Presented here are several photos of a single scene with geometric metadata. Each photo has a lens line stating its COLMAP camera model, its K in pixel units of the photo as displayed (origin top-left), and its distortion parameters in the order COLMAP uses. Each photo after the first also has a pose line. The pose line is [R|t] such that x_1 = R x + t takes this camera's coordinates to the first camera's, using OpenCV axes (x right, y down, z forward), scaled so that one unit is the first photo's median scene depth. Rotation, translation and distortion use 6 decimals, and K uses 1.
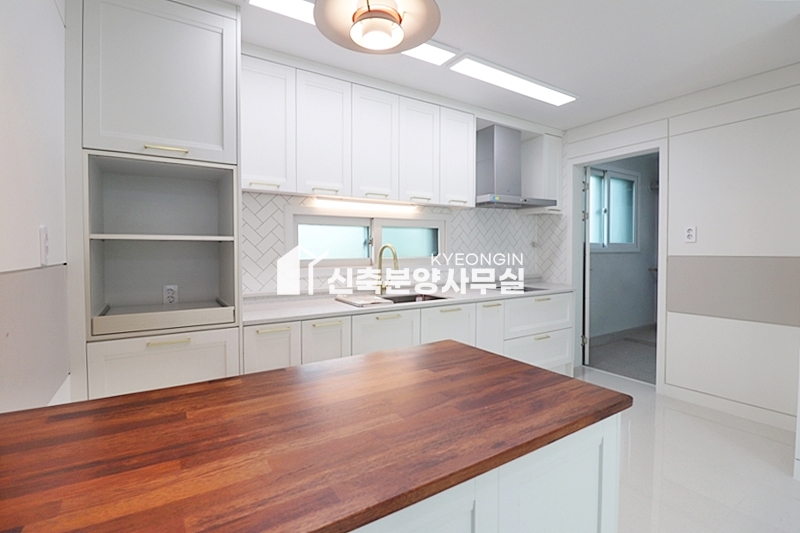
lens RADIAL K [[369.0, 0, 395.1], [0, 369.0, 261.7], [0, 0, 1]] dist [-0.014419, -0.006540]
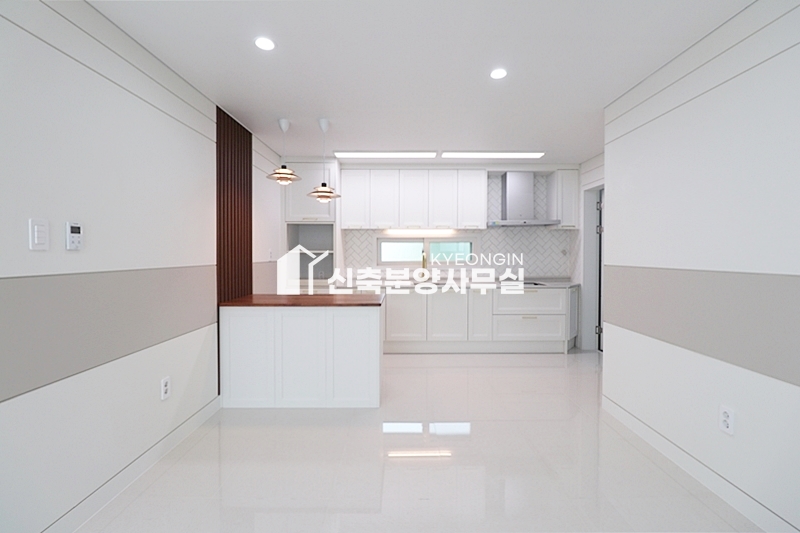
lens RADIAL K [[369.0, 0, 403.3], [0, 369.0, 259.6], [0, 0, 1]] dist [-0.014419, -0.006540]
pose [[0.850493, 0.011671, -0.525857, 0.804801], [-0.019582, 0.999763, -0.009482, 0.002511], [0.525622, 0.018362, 0.850520, -0.542697]]
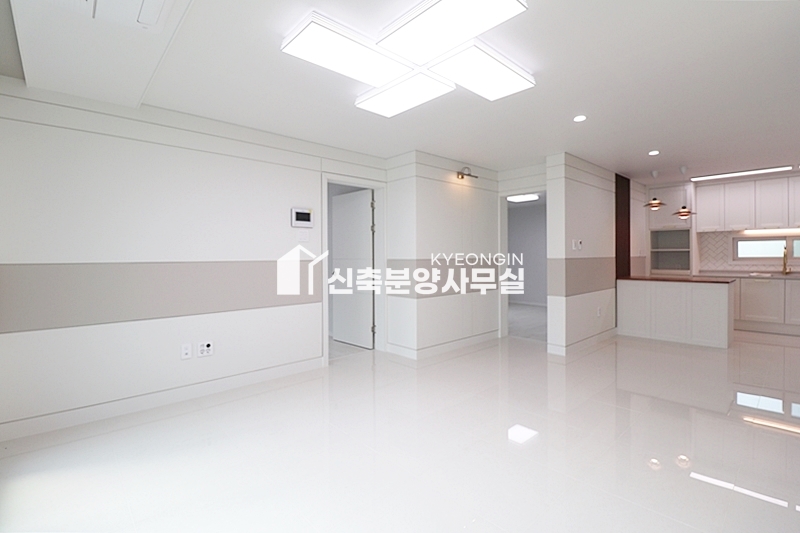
lens RADIAL K [[369.0, 0, 398.6], [0, 369.0, 261.2], [0, 0, 1]] dist [-0.014419, -0.006540]
pose [[0.167723, 0.014580, -0.985726, 1.544890], [-0.024124, 0.999652, 0.010681, 0.045689], [0.985539, 0.021988, 0.168016, -1.400654]]
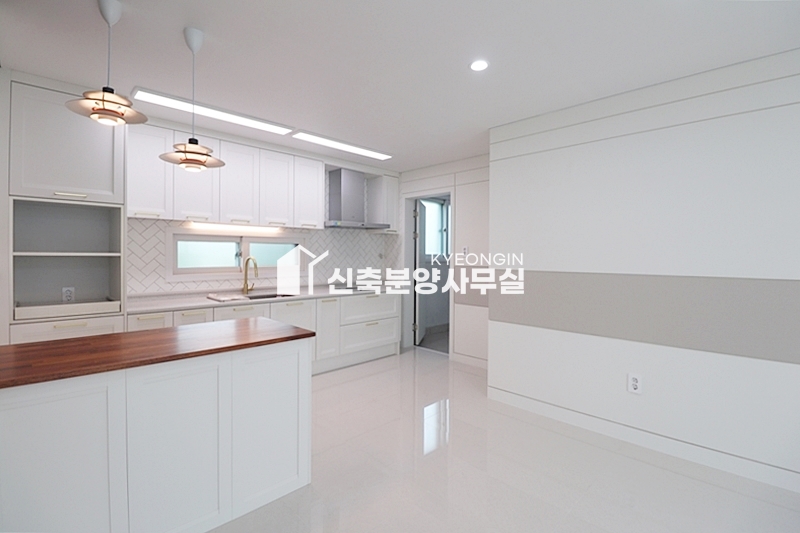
lens RADIAL K [[369.0, 0, 400.0], [0, 369.0, 260.9], [0, 0, 1]] dist [-0.014419, -0.006540]
pose [[0.974437, 0.005866, 0.224583, 0.204125], [-0.002322, 0.999869, -0.016039, -0.011121], [-0.224647, 0.015108, 0.974323, -0.425512]]
